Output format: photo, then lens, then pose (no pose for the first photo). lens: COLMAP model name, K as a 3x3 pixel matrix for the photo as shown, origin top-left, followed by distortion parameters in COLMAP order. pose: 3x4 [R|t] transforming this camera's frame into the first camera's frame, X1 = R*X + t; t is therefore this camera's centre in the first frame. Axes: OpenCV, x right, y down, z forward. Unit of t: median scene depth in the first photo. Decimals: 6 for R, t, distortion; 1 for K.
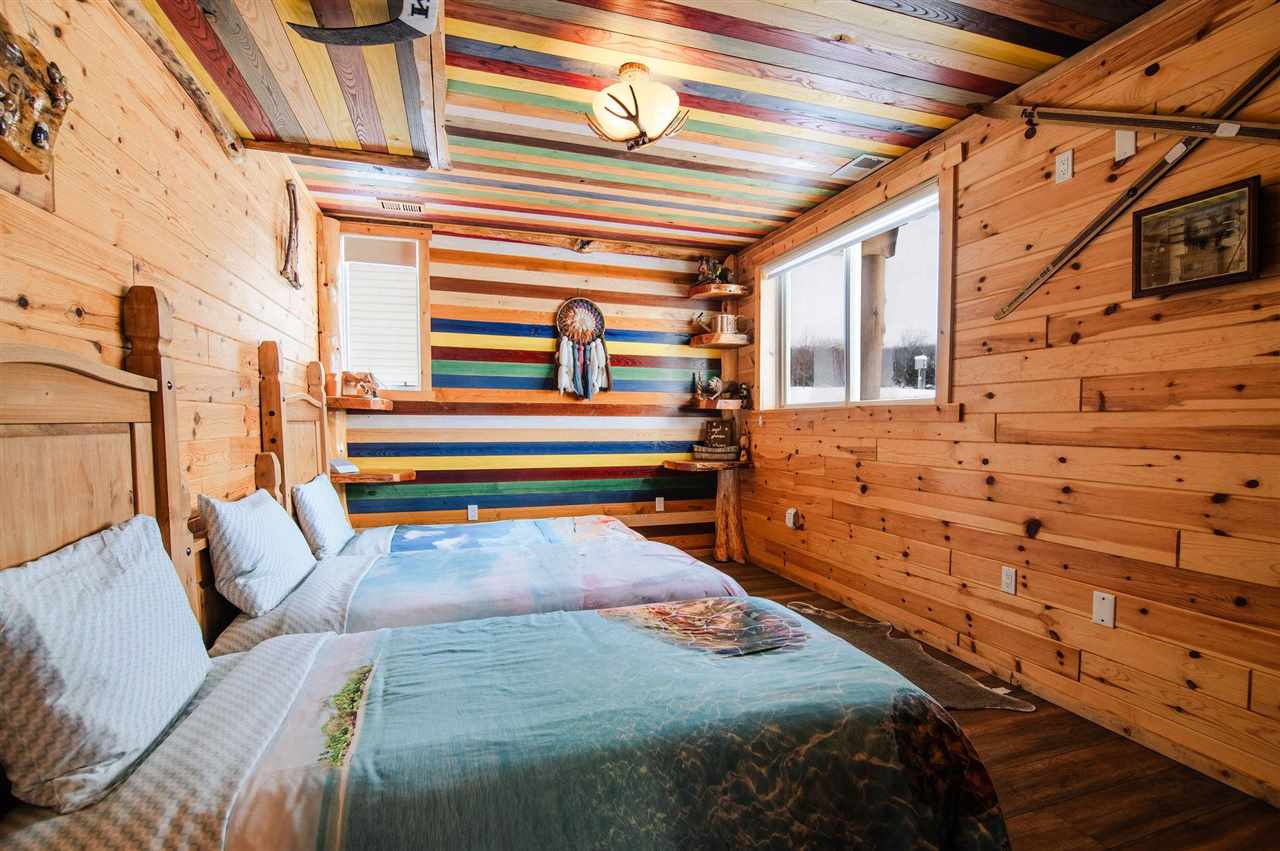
lens RADIAL K [[581.6, 0, 638.7], [0, 581.6, 428.9], [0, 0, 1]] dist [-0.011575, -0.000655]
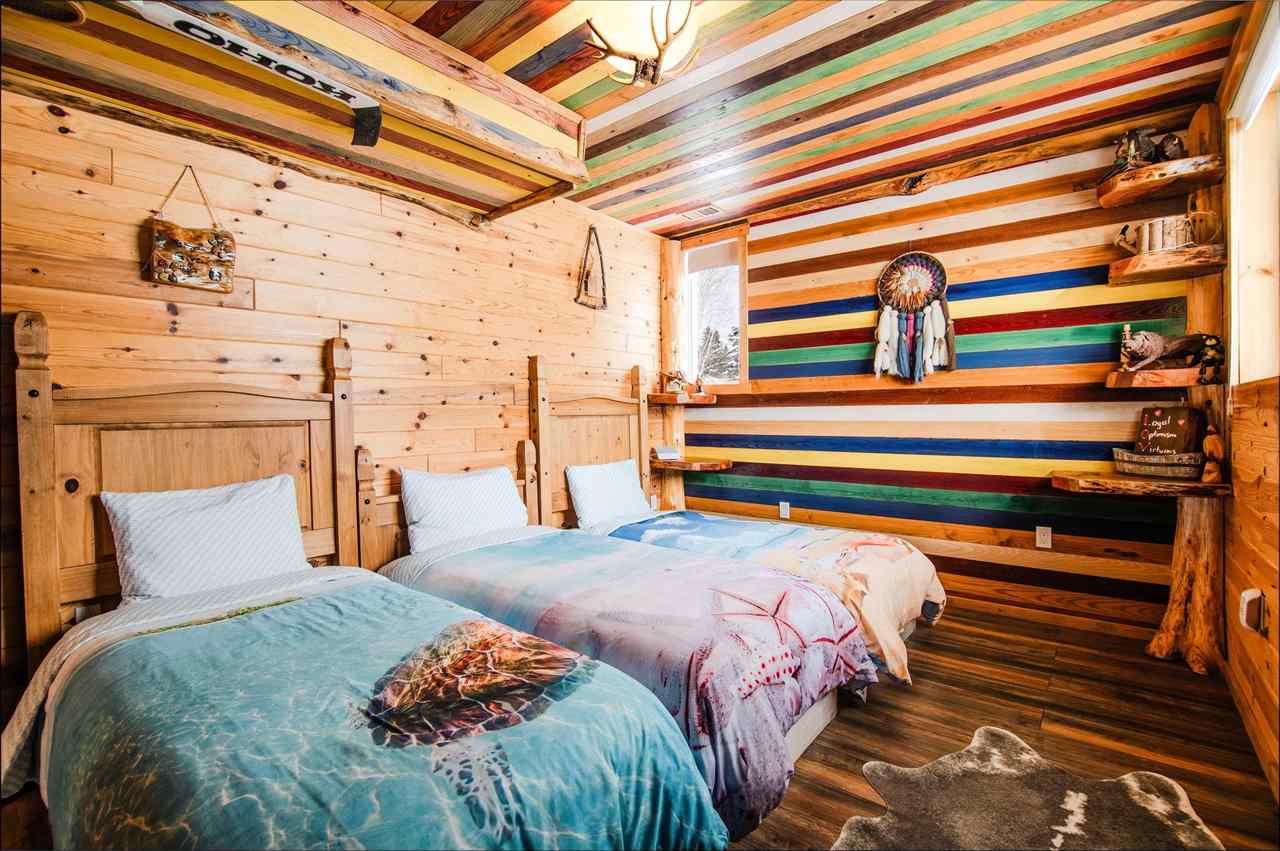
lens RADIAL K [[562.1, 0, 641.7], [0, 562.1, 411.8], [0, 0, 1]] dist [-0.001111, -0.008826]
pose [[0.541827, -0.010850, -0.840420, 0.351623], [0.001965, 0.999930, -0.011643, -0.004829], [0.840488, 0.004657, 0.541810, 0.308677]]
